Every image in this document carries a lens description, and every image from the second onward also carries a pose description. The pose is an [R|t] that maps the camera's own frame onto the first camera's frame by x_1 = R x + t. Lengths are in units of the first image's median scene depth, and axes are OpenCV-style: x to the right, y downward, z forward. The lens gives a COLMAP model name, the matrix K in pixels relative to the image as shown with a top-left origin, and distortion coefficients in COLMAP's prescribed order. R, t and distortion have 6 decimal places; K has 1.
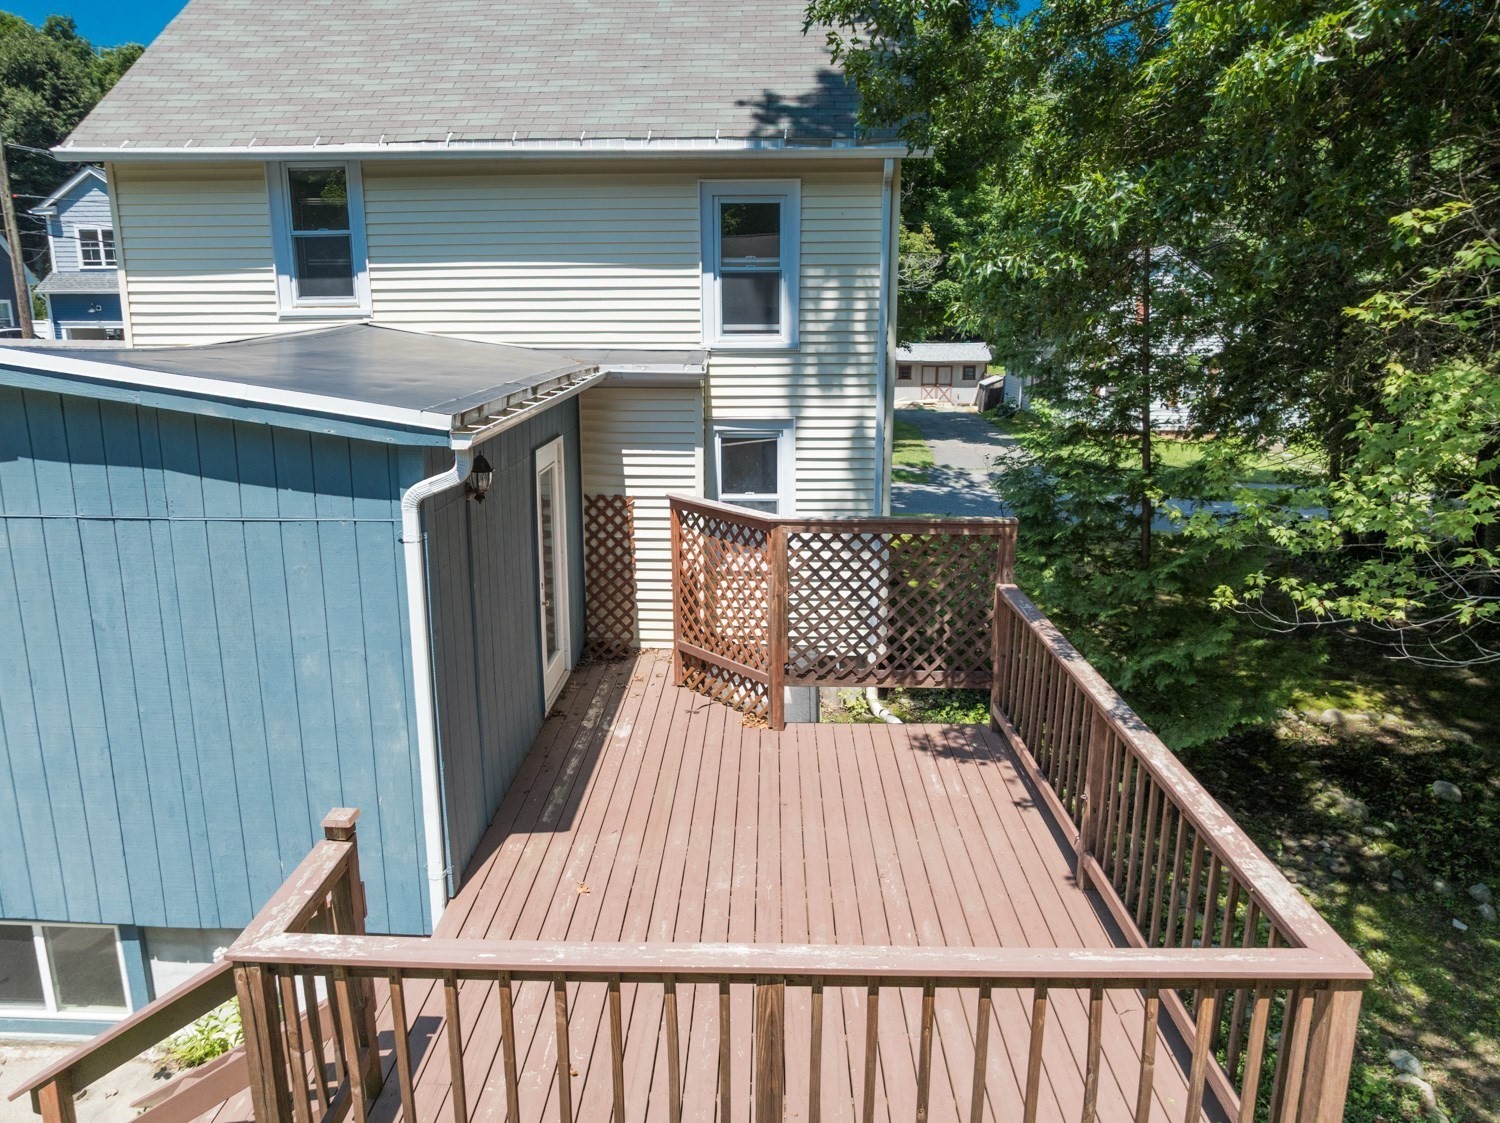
lens RADIAL K [[1065.5, 0, 750.0], [0, 1065.5, 561.5], [0, 0, 1]] dist [-0.030185, -0.001505]
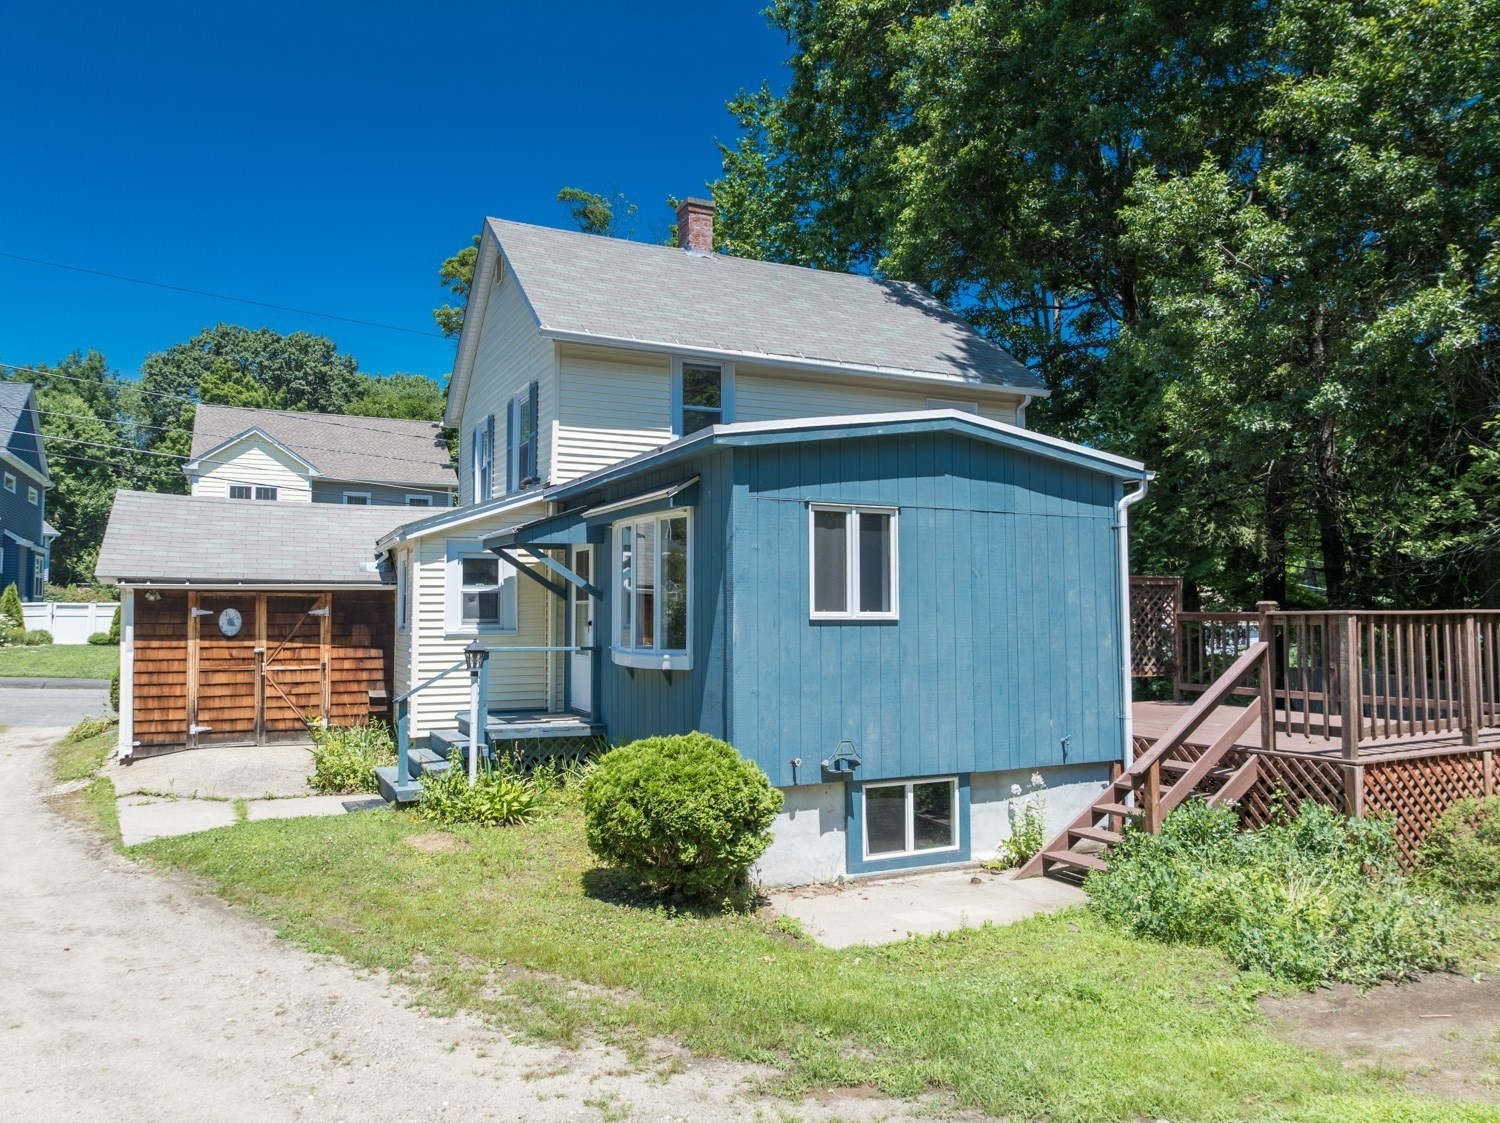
lens RADIAL K [[1065.5, 0, 750.0], [0, 1065.5, 561.5], [0, 0, 1]] dist [-0.030185, -0.001505]
pose [[0.884158, 0.020130, 0.466754, -1.675964], [0.112388, 0.960568, -0.254321, 0.421041], [-0.453468, 0.277317, 0.847031, -0.290747]]
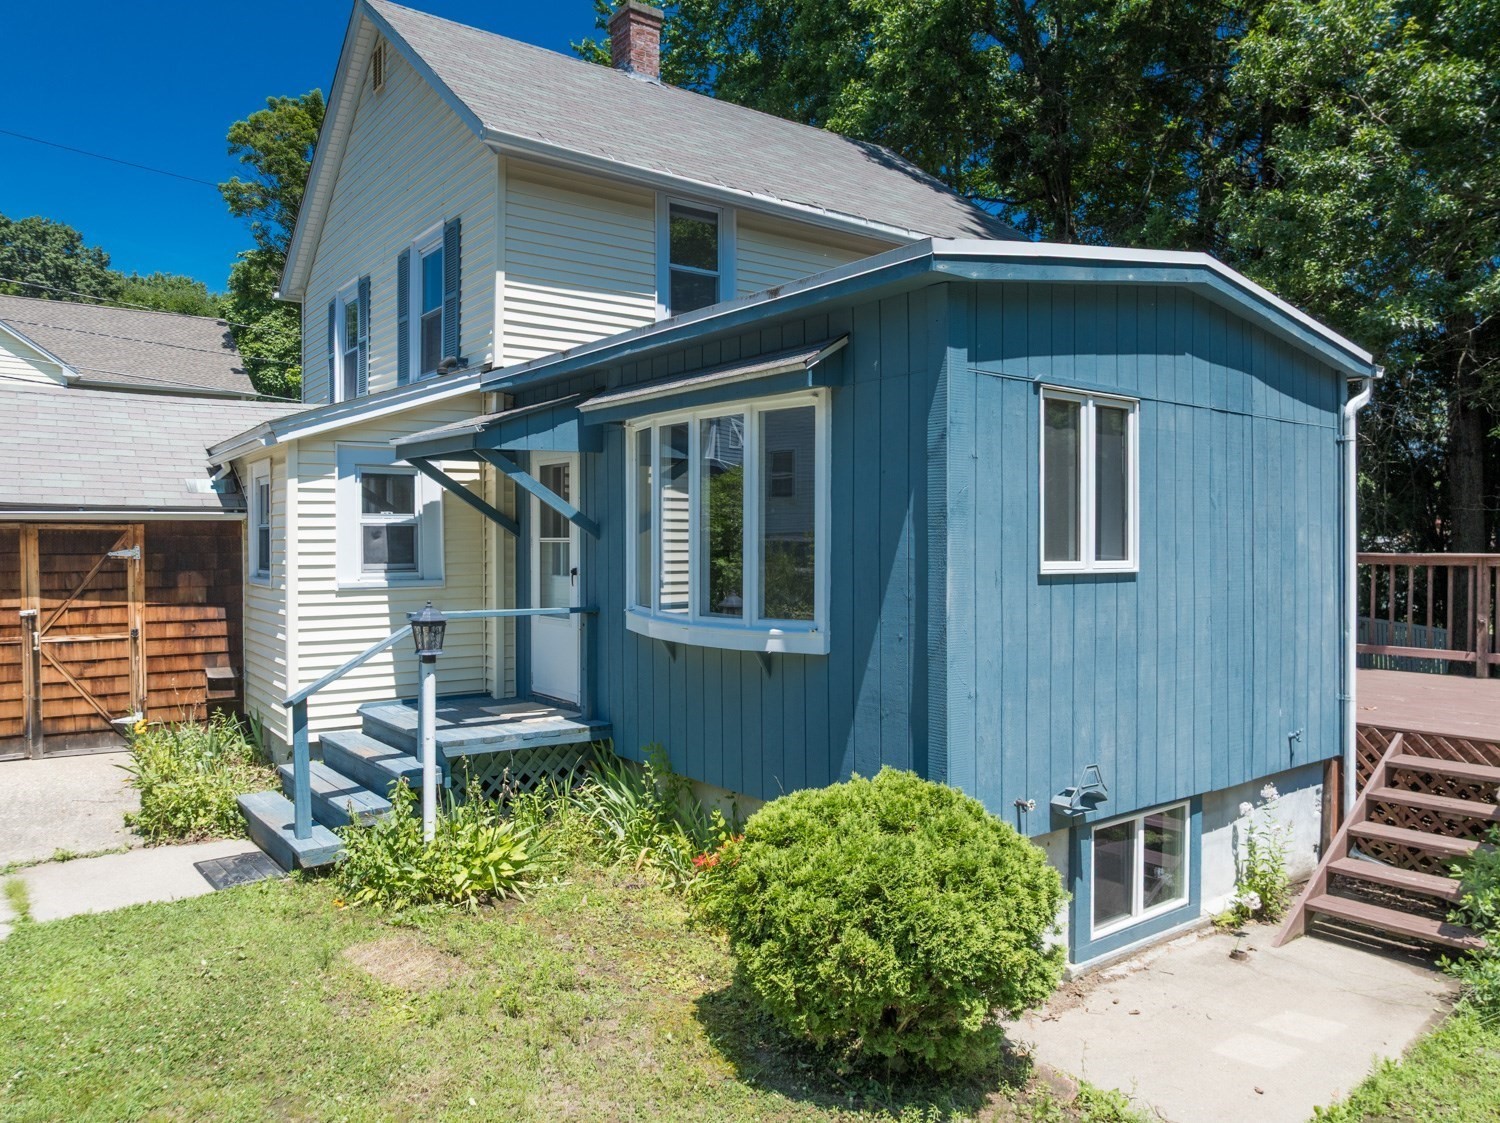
lens RADIAL K [[1062.2, 0, 750.0], [0, 1062.2, 561.5], [0, 0, 1]] dist [-0.054183, 0.034947]
pose [[0.776164, -0.013638, 0.630384, -1.677774], [0.149717, 0.975160, -0.163244, 0.226570], [-0.612498, 0.221083, 0.758926, 0.427297]]
